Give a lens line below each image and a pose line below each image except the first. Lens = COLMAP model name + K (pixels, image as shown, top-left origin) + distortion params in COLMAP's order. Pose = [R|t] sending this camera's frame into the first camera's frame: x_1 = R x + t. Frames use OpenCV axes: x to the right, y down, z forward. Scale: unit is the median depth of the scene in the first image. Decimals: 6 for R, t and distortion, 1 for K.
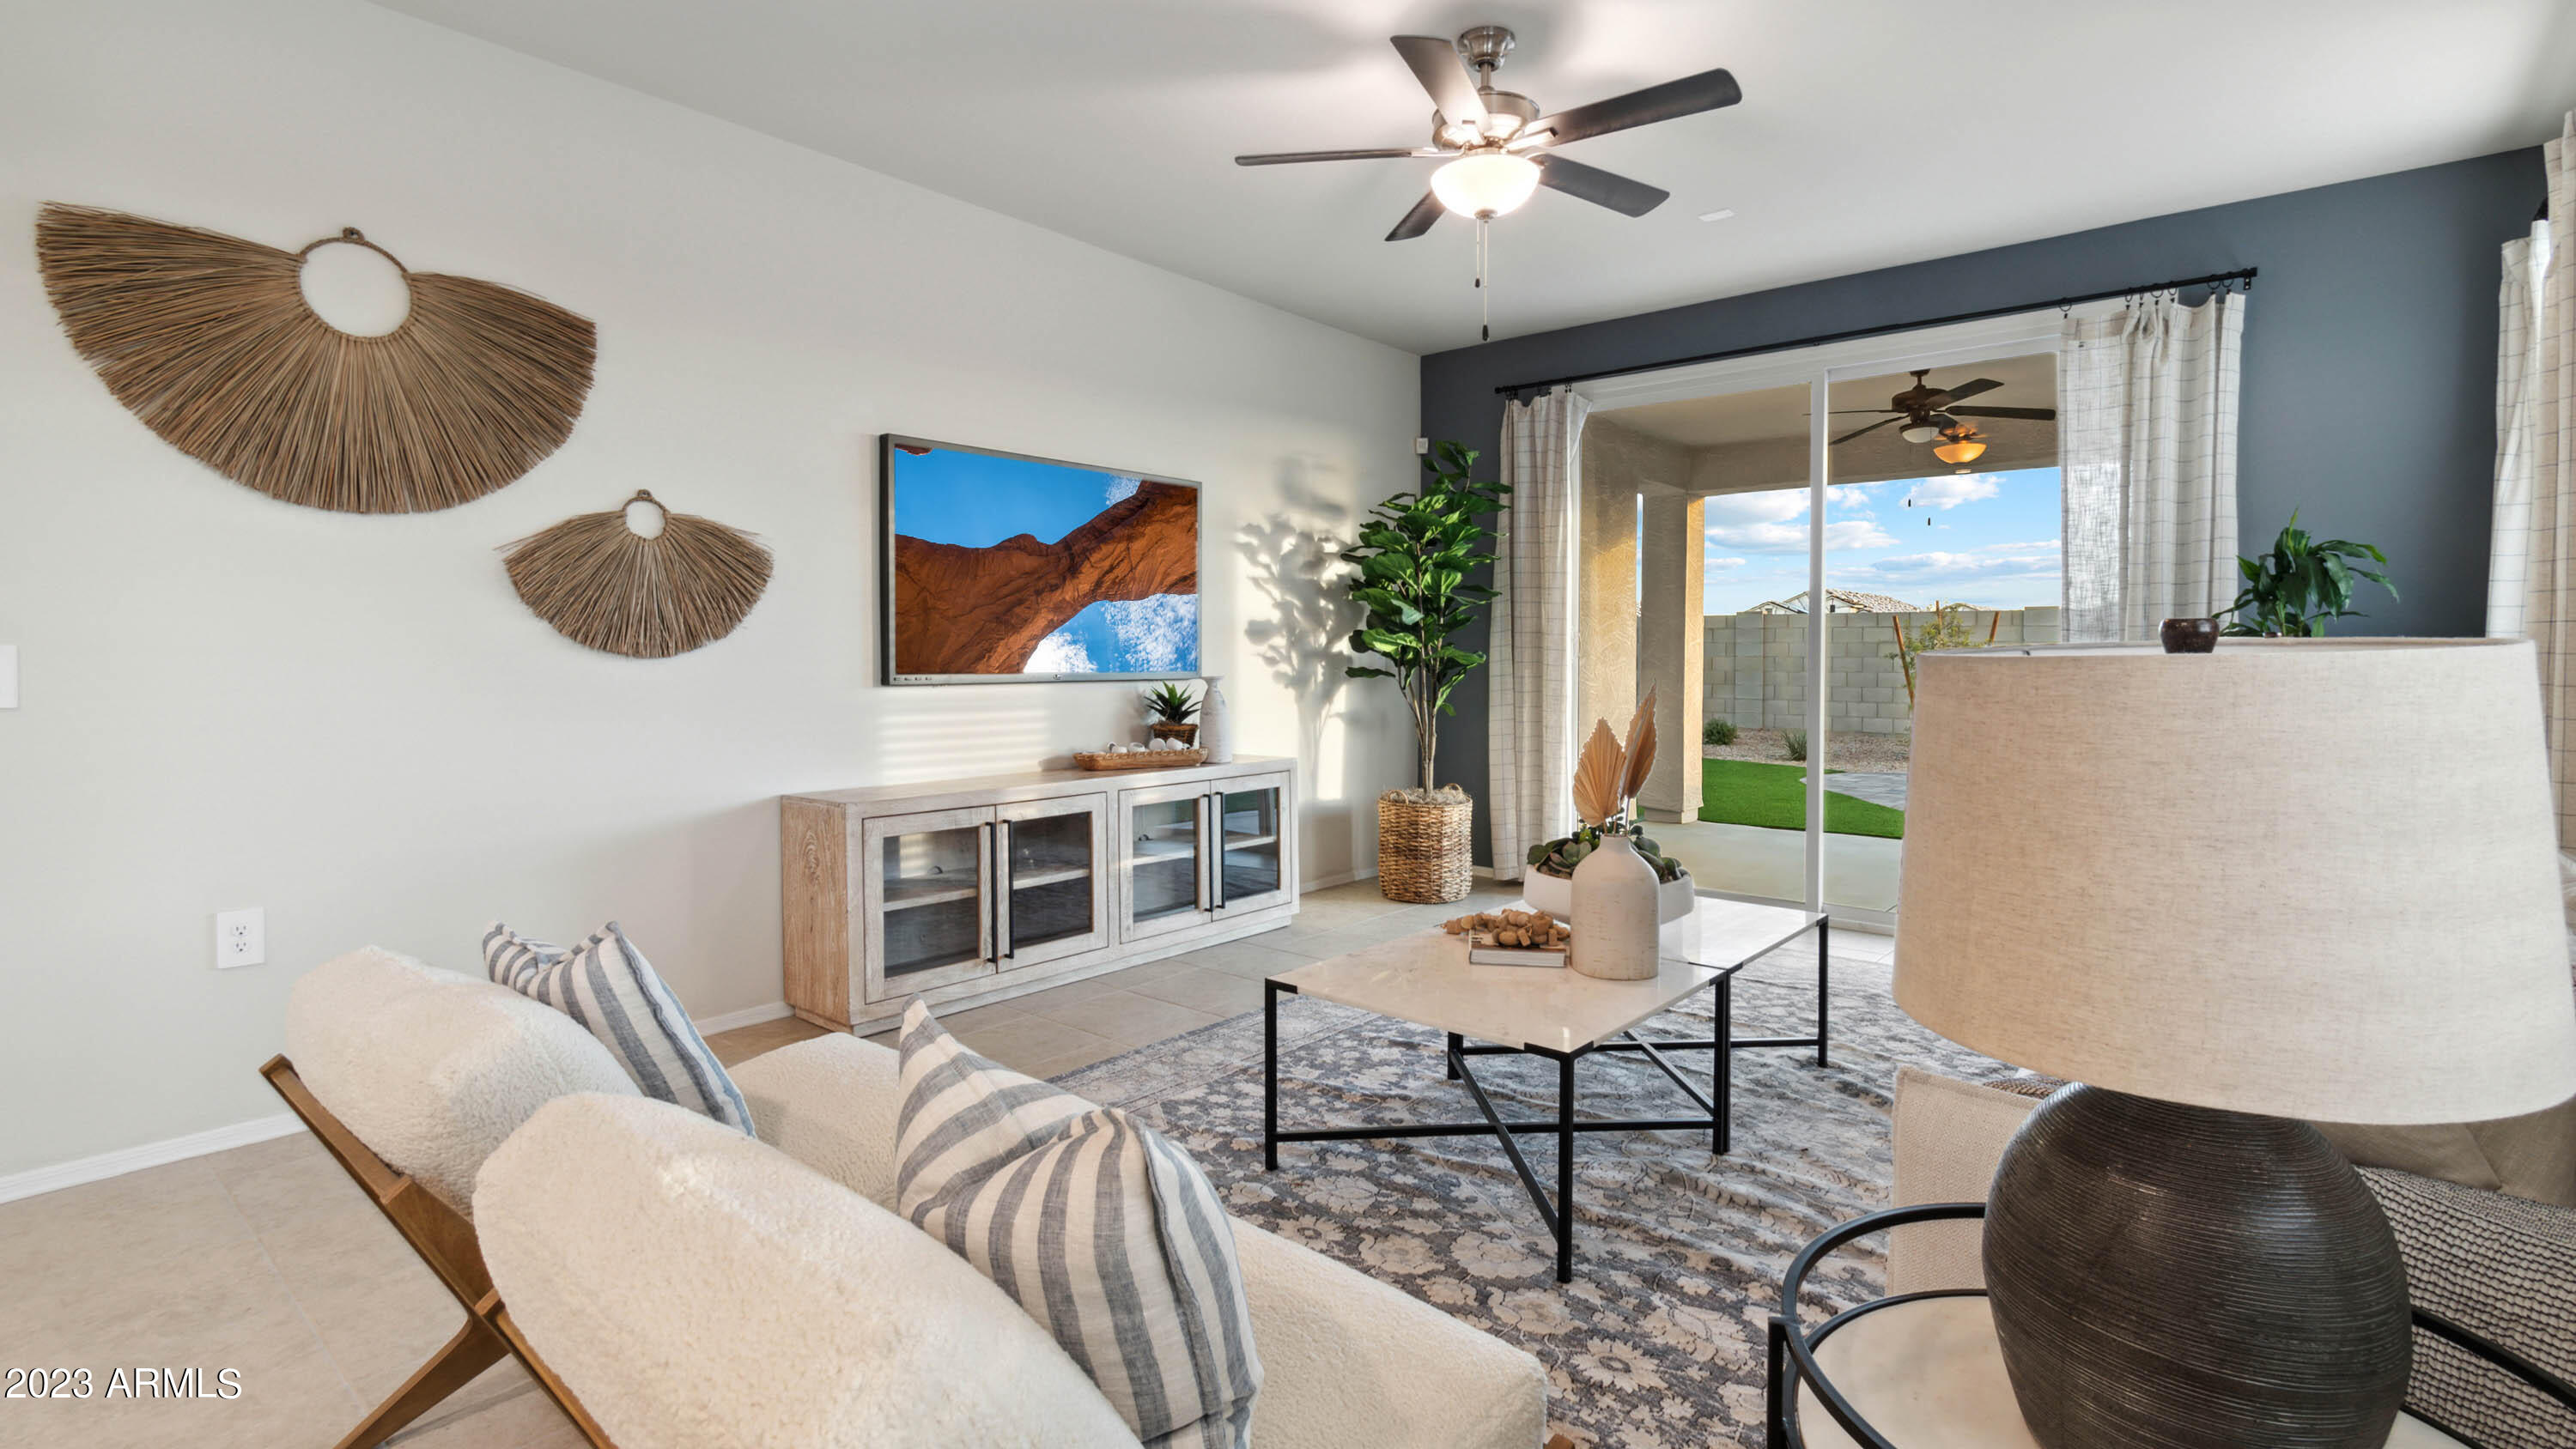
lens RADIAL K [[1177.0, 0, 1289.0], [0, 1177.0, 710.8], [0, 0, 1]] dist [-0.000620, -0.000325]
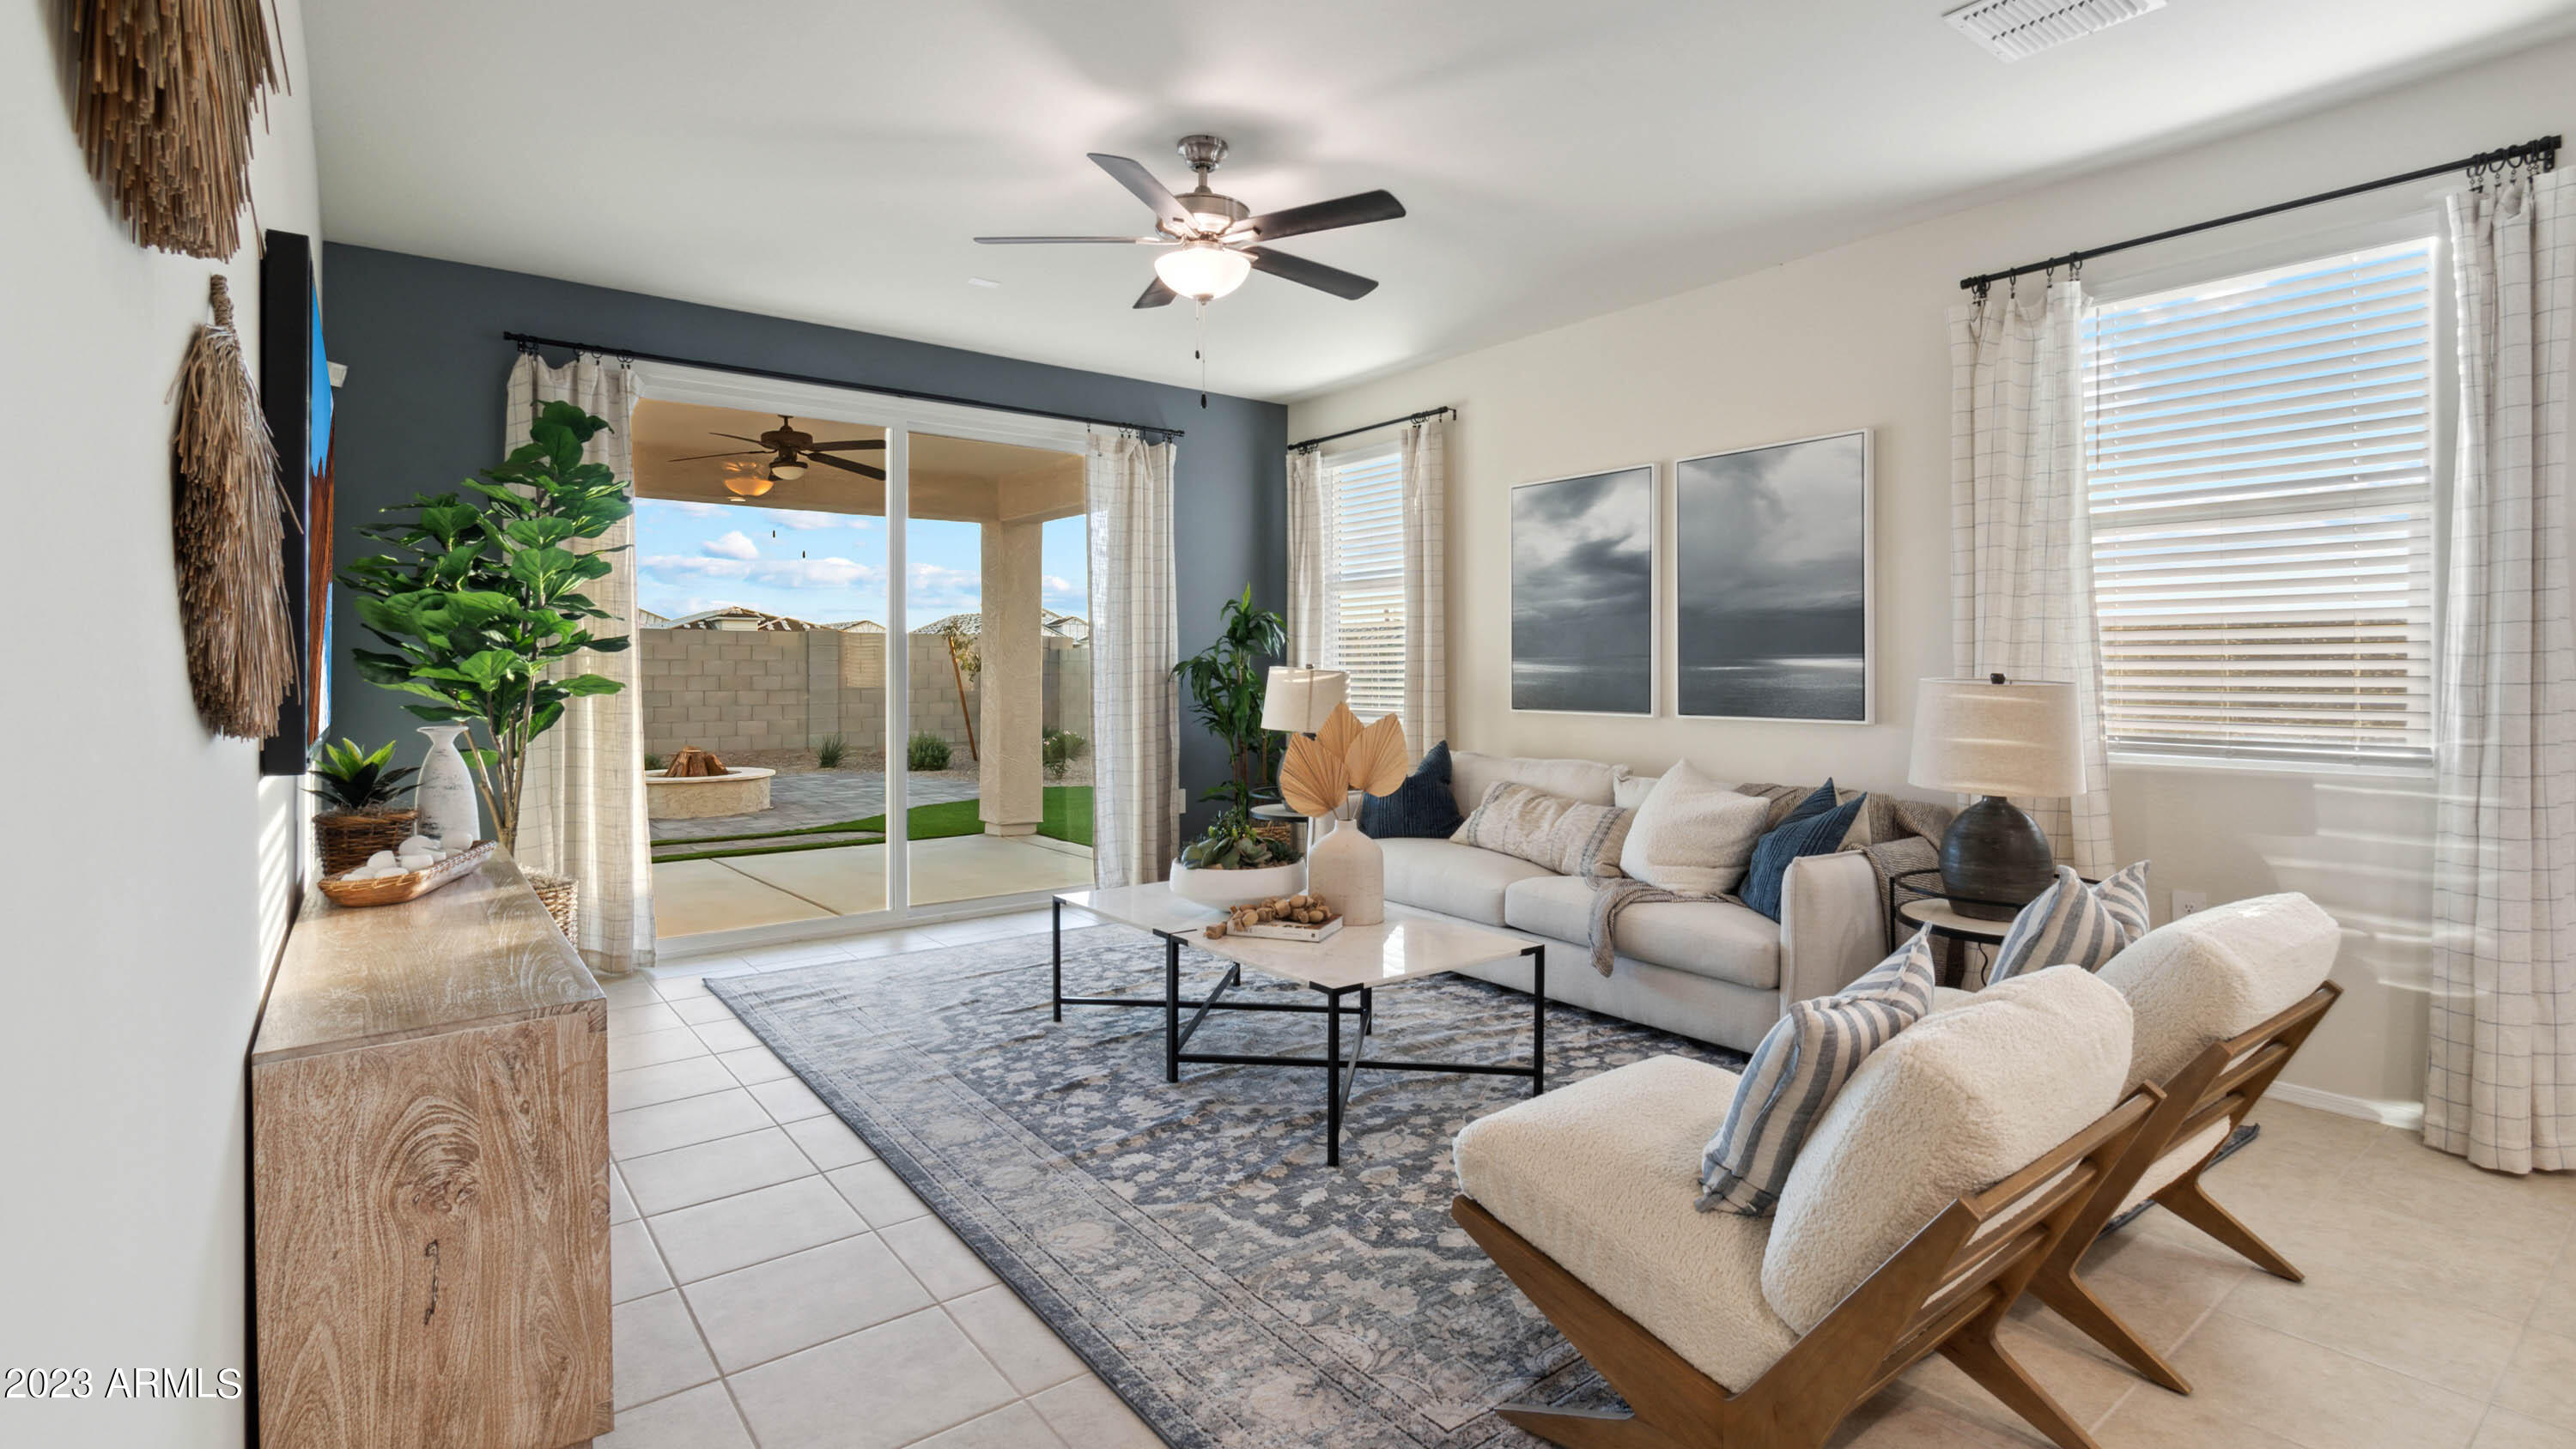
lens RADIAL K [[1202.9, 0, 1326.6], [0, 1202.9, 666.0], [0, 0, 1]] dist [-0.001339, -0.000253]
pose [[0.196185, -0.000111, 0.980567, -0.835519], [0.051585, 0.998616, -0.010208, -0.040966], [-0.979209, 0.052585, 0.195919, 0.589473]]
